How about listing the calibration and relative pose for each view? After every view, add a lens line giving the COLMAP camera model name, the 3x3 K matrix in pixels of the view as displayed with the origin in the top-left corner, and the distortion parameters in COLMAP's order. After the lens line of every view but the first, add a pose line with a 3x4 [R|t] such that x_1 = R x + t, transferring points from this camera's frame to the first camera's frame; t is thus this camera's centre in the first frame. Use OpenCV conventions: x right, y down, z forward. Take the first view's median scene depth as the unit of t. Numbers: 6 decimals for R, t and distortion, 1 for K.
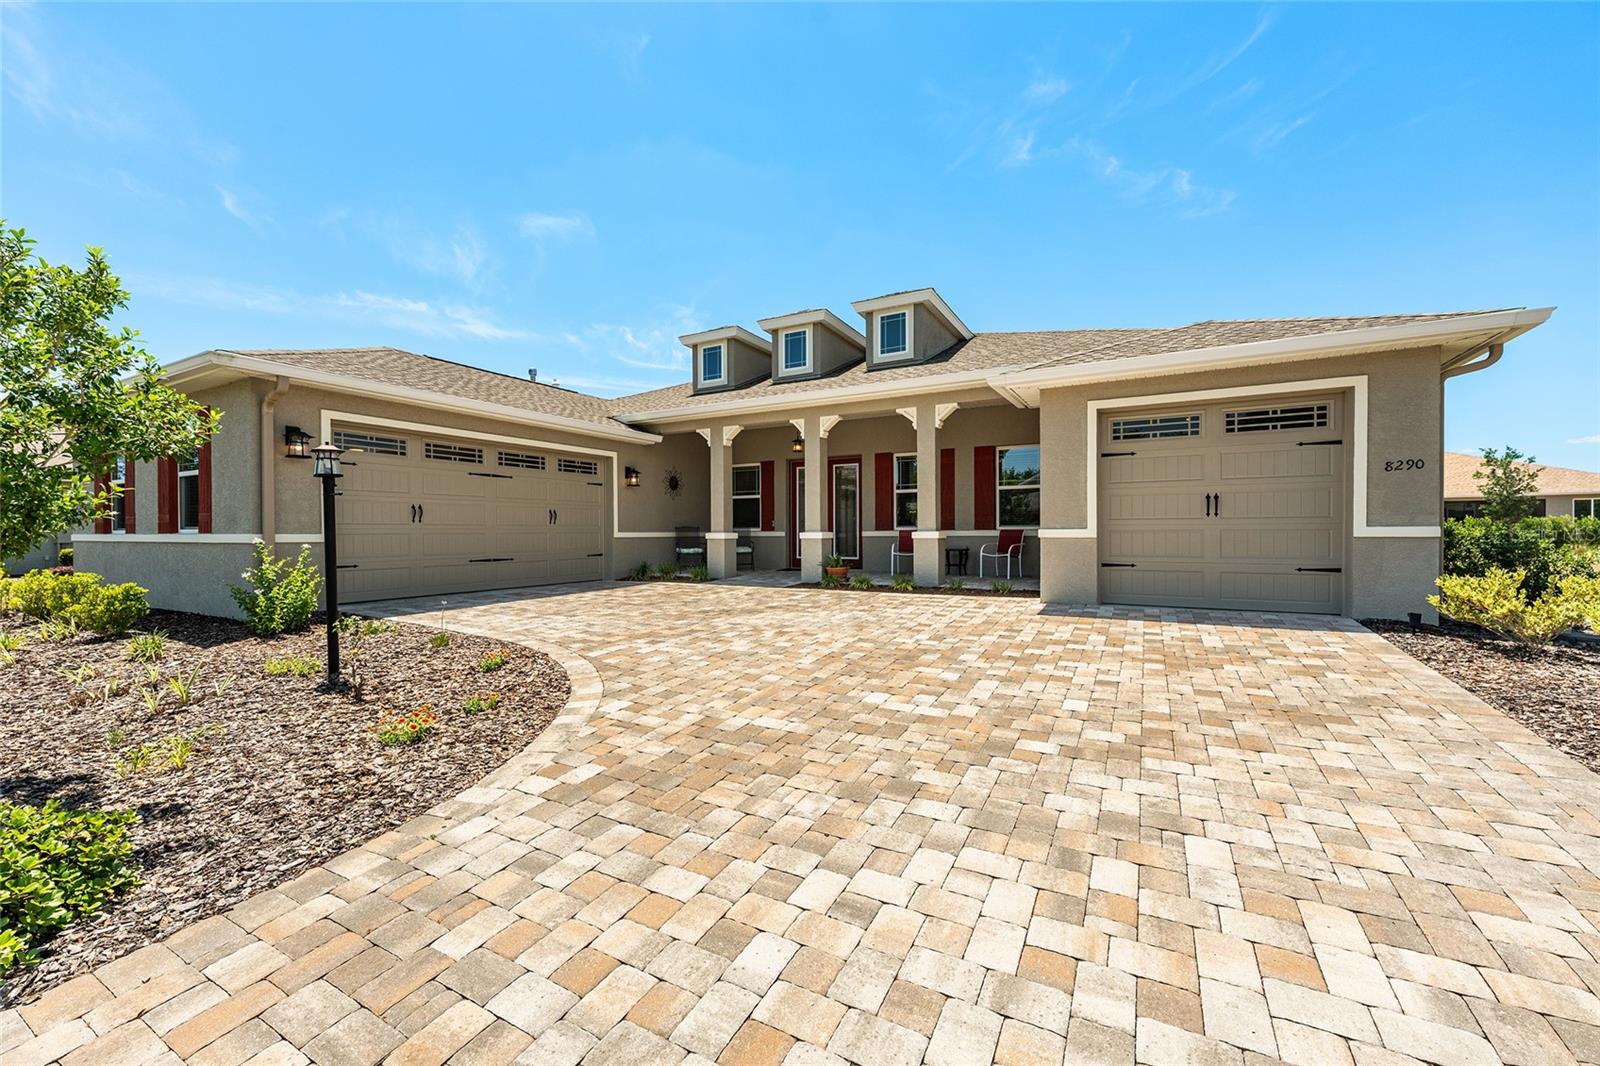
lens RADIAL K [[636.5, 0, 802.0], [0, 636.5, 534.3], [0, 0, 1]] dist [-0.001640, 0.000807]
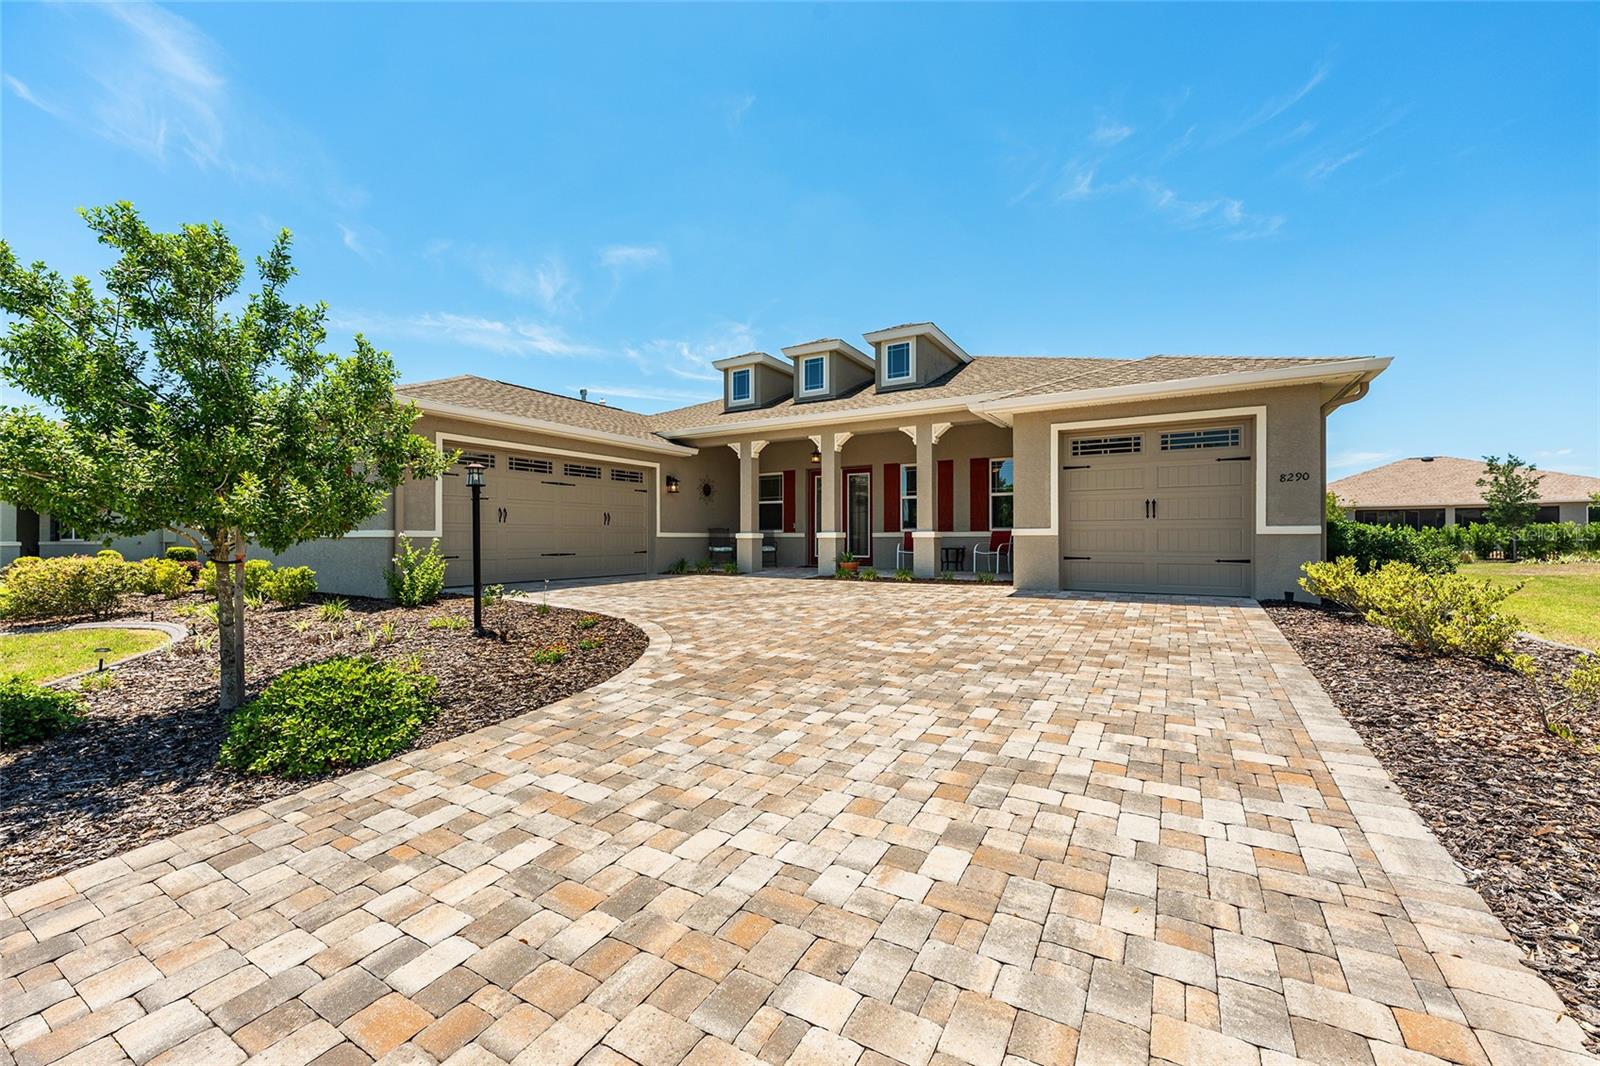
lens RADIAL K [[636.5, 0, 798.3], [0, 636.5, 532.5], [0, 0, 1]] dist [-0.001640, 0.000807]
pose [[0.999246, 0.003581, -0.038667, 0.013146], [-0.004061, 0.999916, -0.012344, 0.019739], [0.038620, 0.012492, 0.999176, -0.285904]]
